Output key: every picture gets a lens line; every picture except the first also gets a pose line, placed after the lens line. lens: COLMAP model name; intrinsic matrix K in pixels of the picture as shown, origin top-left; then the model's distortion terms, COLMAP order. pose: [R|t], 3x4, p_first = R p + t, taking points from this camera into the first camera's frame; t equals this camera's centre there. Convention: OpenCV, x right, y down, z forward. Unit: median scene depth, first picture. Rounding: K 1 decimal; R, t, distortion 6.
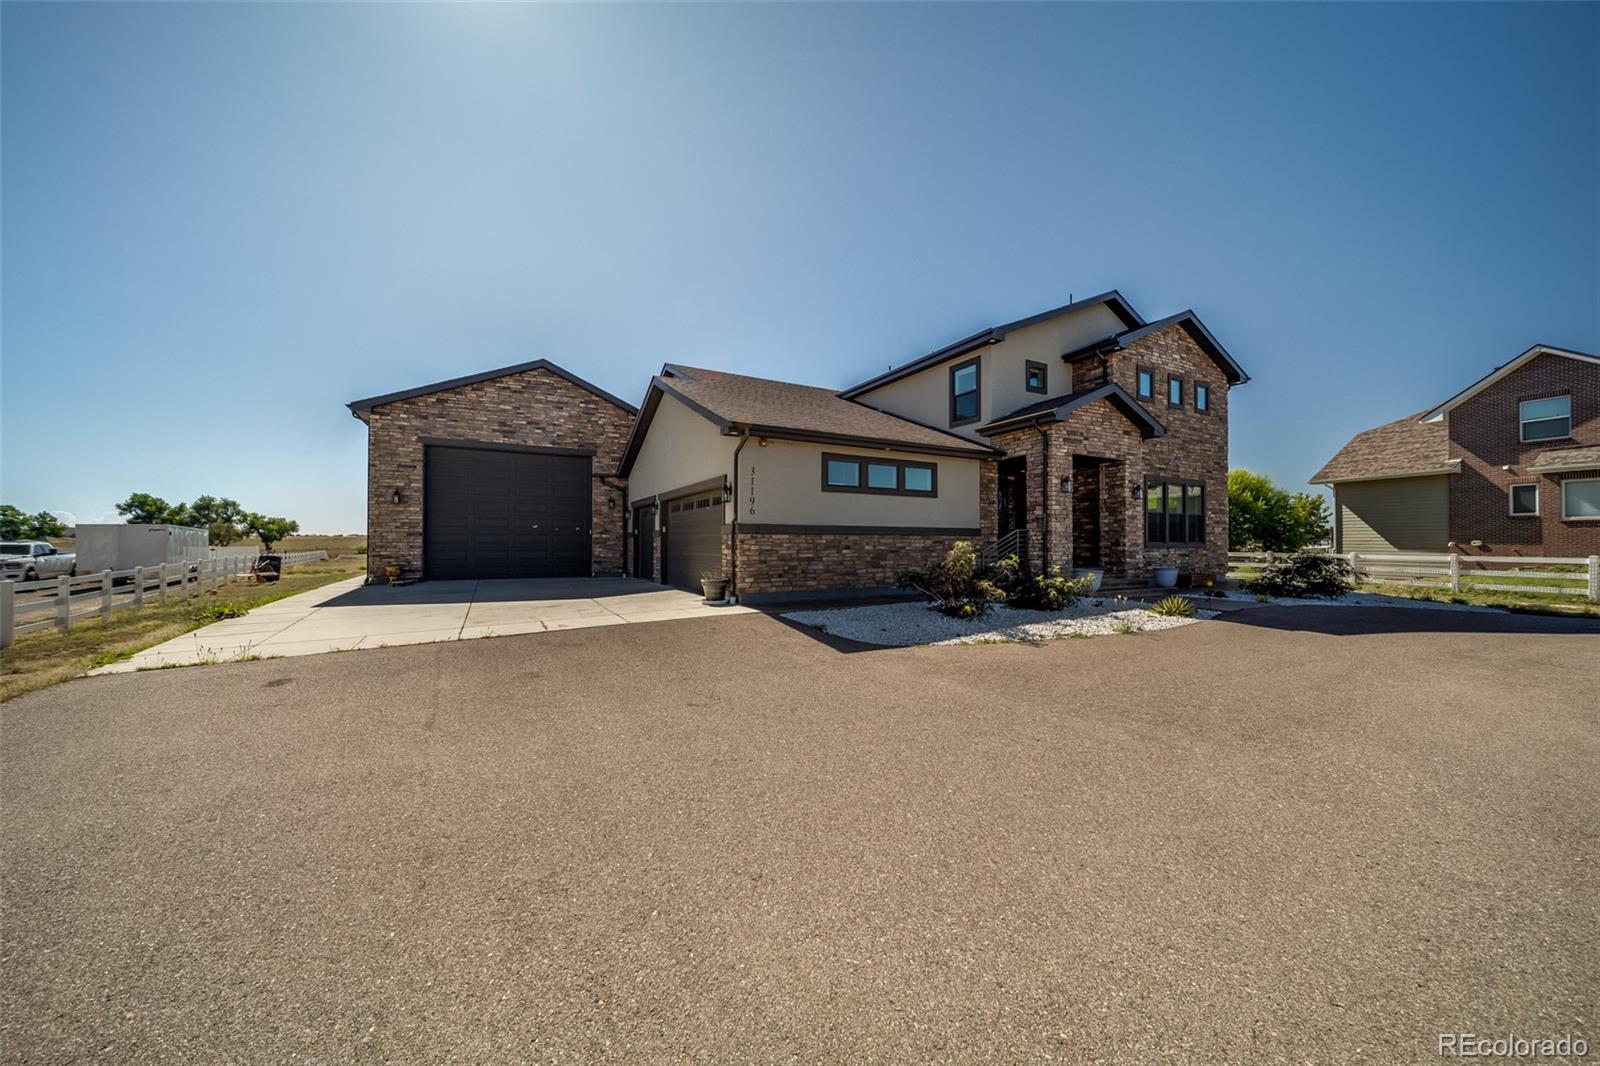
lens RADIAL K [[560.1, 0, 798.8], [0, 560.1, 538.2], [0, 0, 1]] dist [-0.000422, 0.000022]
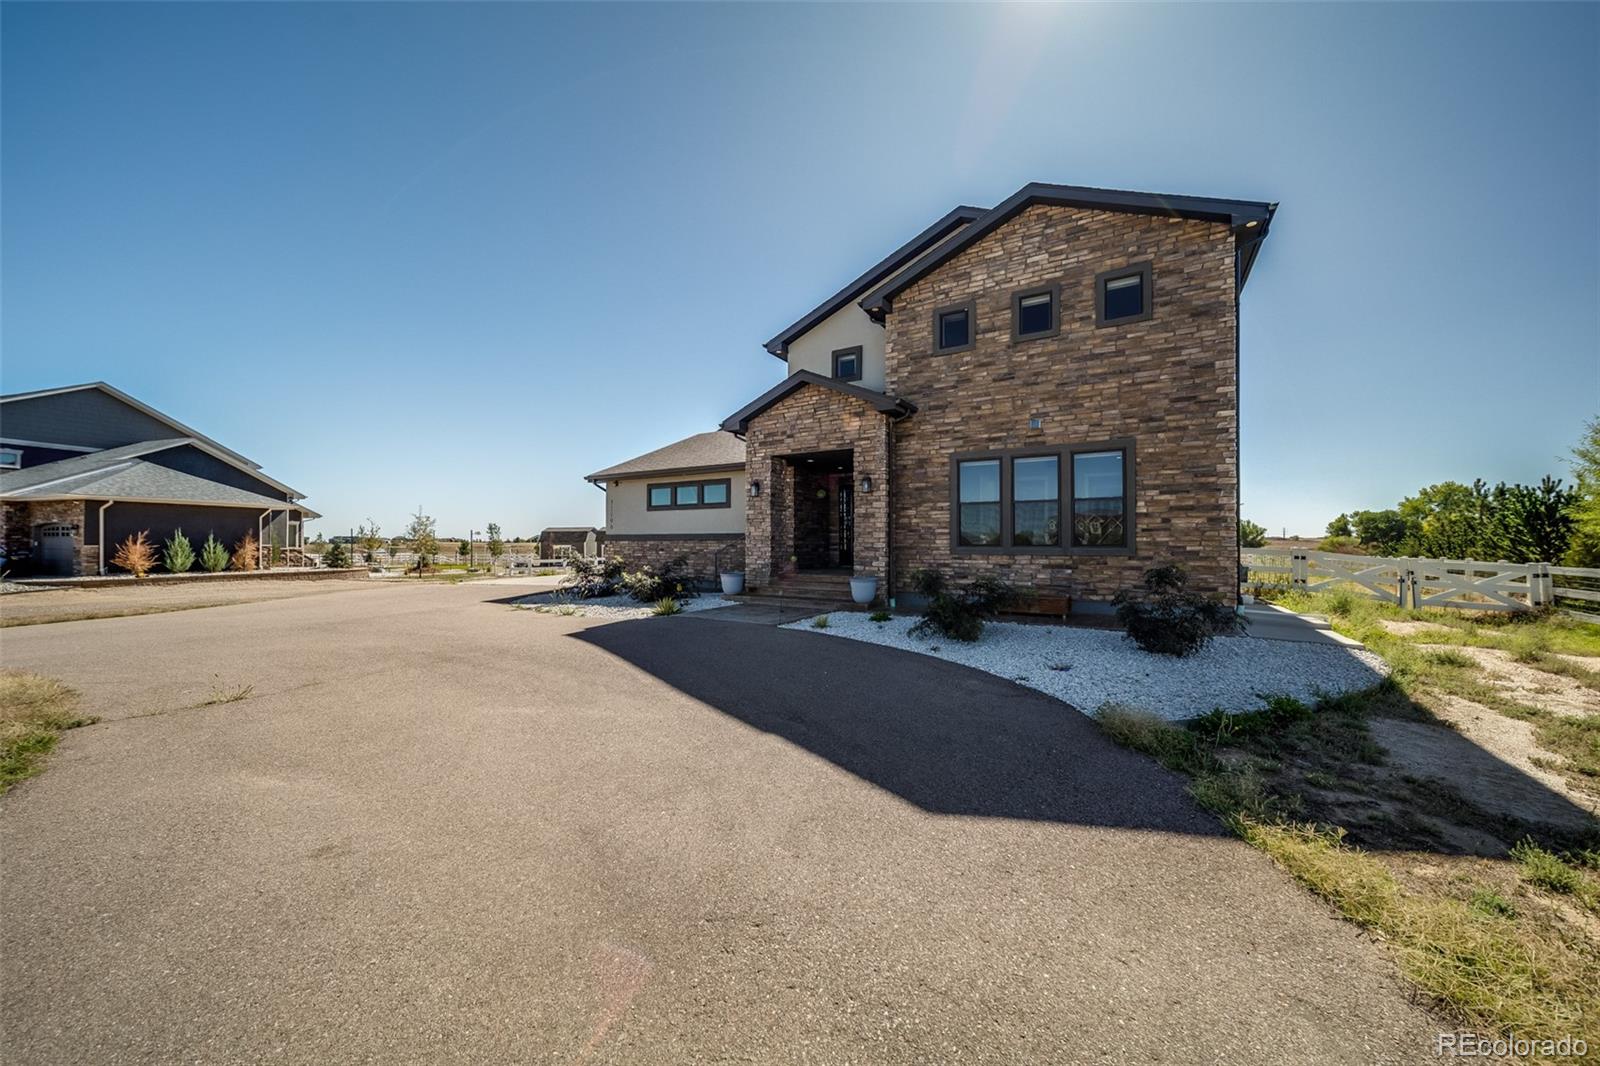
lens RADIAL K [[560.1, 0, 801.3], [0, 560.1, 539.4], [0, 0, 1]] dist [-0.000422, 0.000022]
pose [[0.509086, -0.009158, -0.860667, 1.340252], [0.007484, 0.999953, -0.006213, 0.002111], [0.860683, -0.003278, 0.509131, 0.536916]]
